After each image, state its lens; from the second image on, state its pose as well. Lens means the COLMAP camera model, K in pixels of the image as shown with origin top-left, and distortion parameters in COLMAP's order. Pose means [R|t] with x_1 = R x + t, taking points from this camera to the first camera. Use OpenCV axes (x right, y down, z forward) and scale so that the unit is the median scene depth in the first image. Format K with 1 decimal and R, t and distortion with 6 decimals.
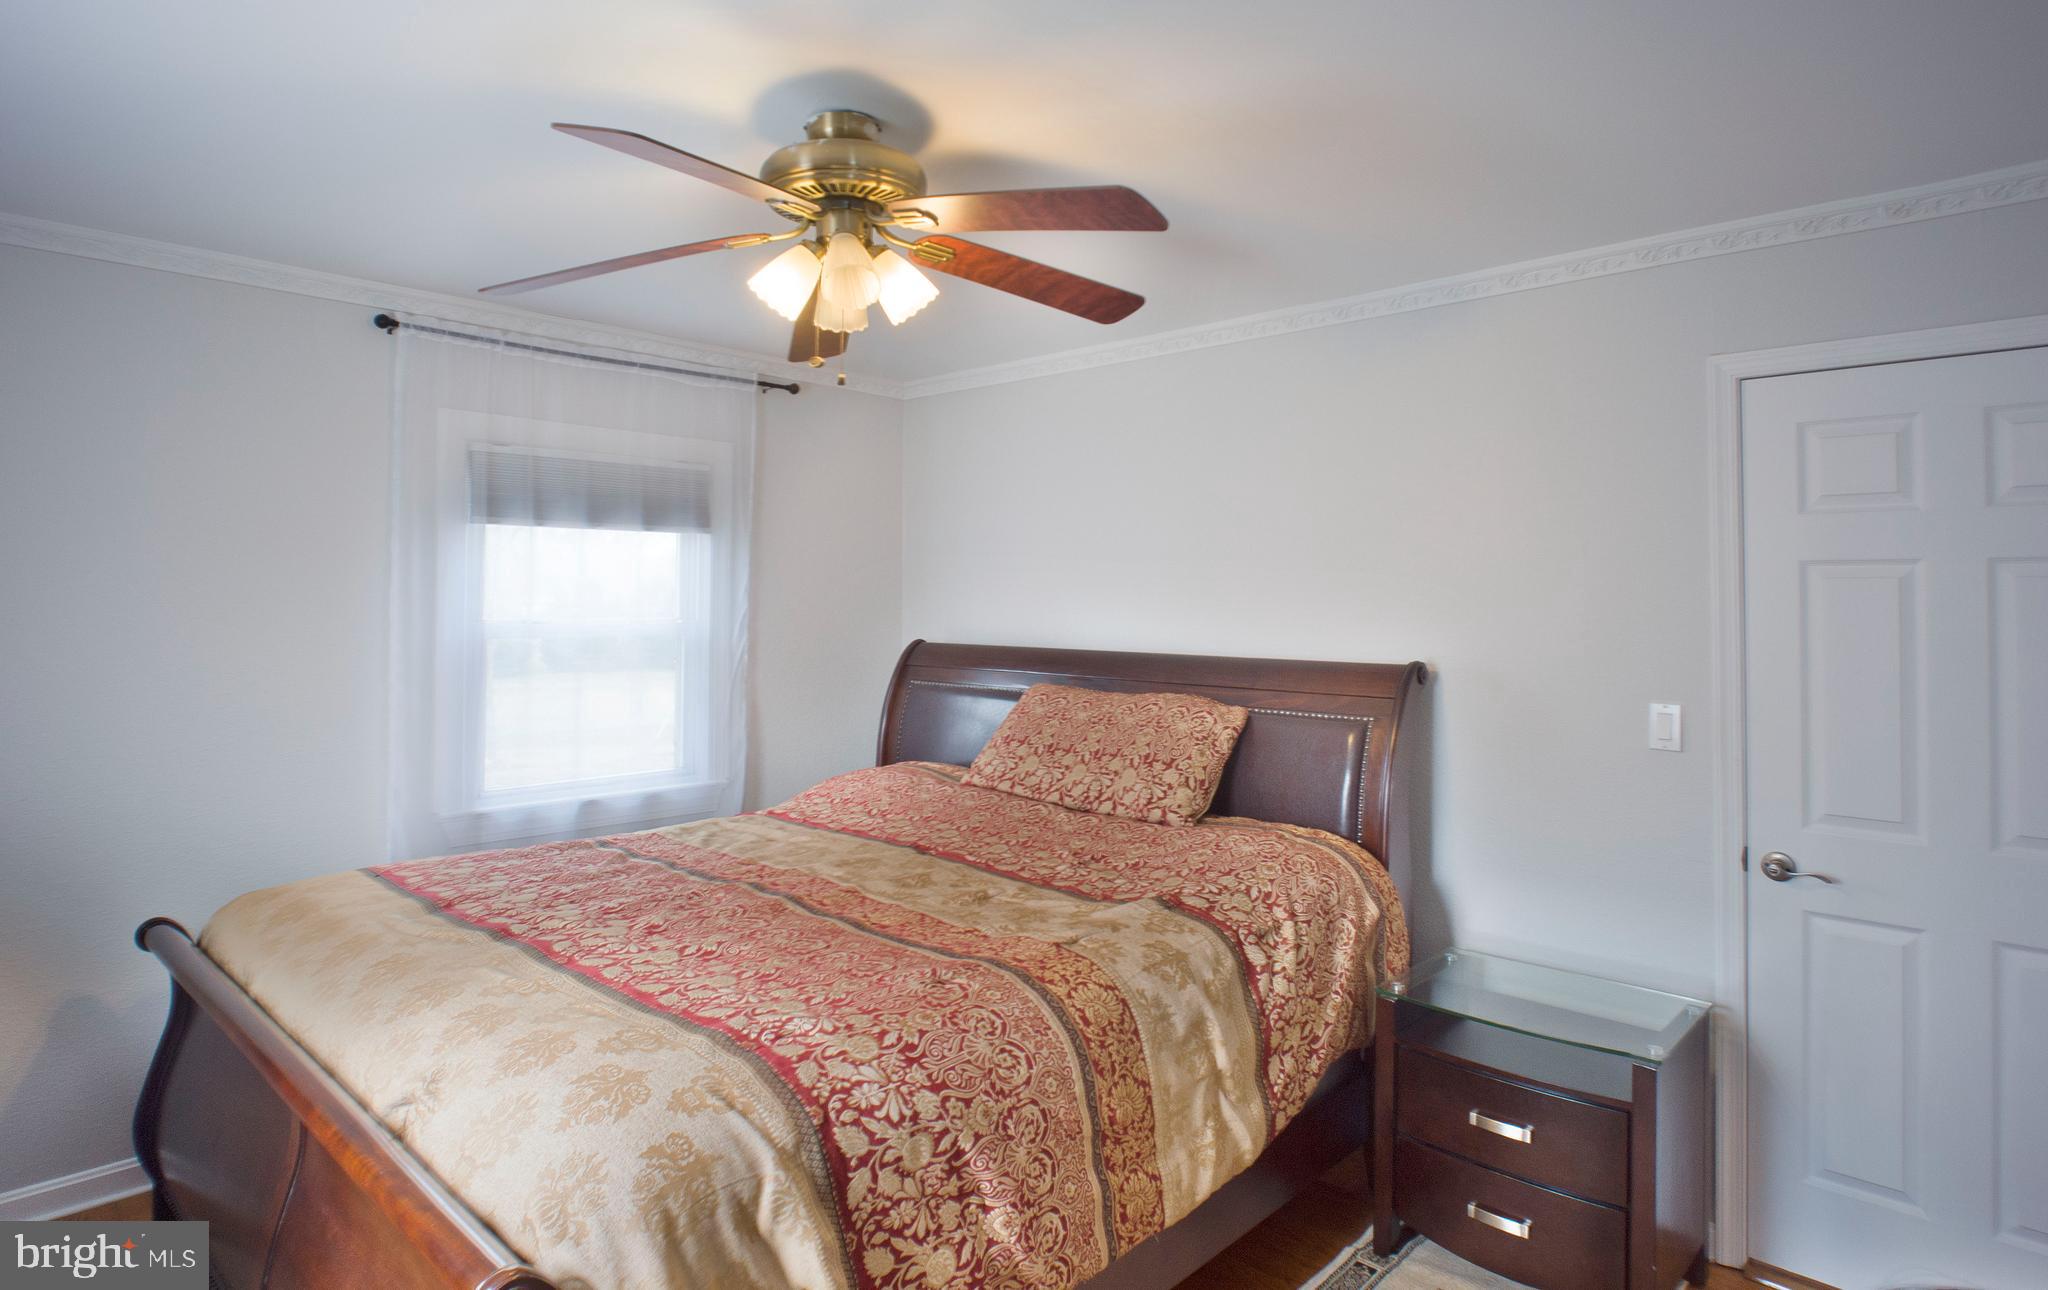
lens RADIAL K [[1133.3, 0, 1022.2], [0, 1133.3, 572.0], [0, 0, 1]] dist [-0.001290, -0.000006]
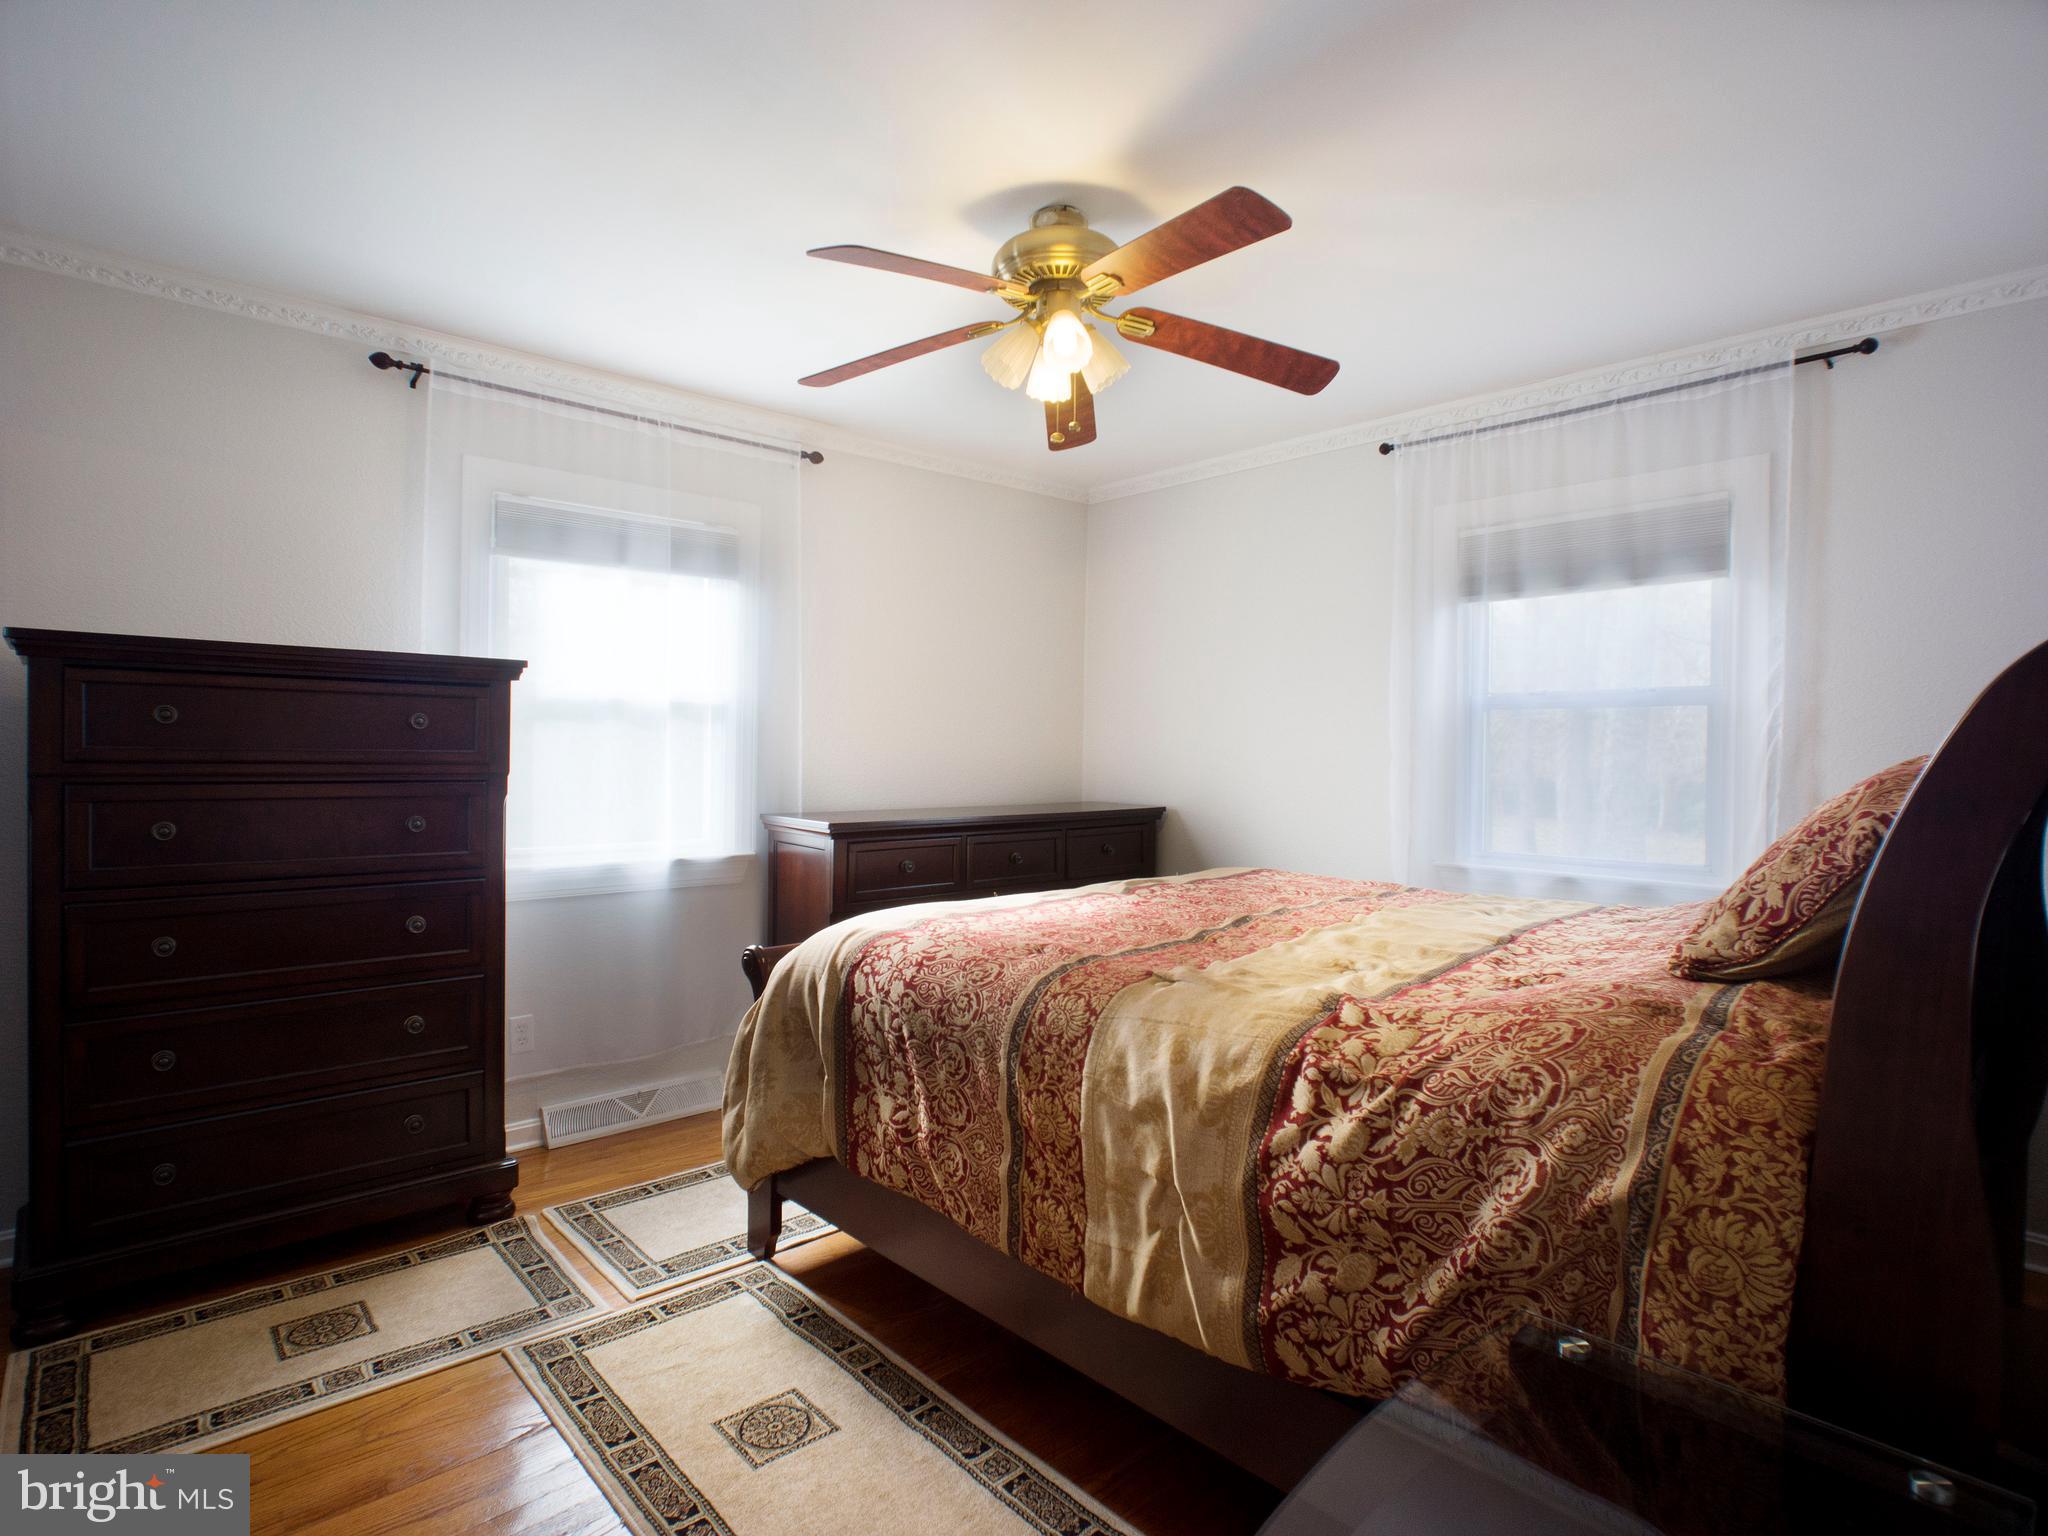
lens RADIAL K [[1081.7, 0, 1024.0], [0, 1081.7, 768.0], [0, 0, 1]] dist [-0.000373, -0.000210]
pose [[-0.068219, 0.010274, -0.997617, 0.962746], [0.012371, 0.999879, 0.009452, 0.163228], [0.997594, -0.011697, -0.068338, 1.019028]]
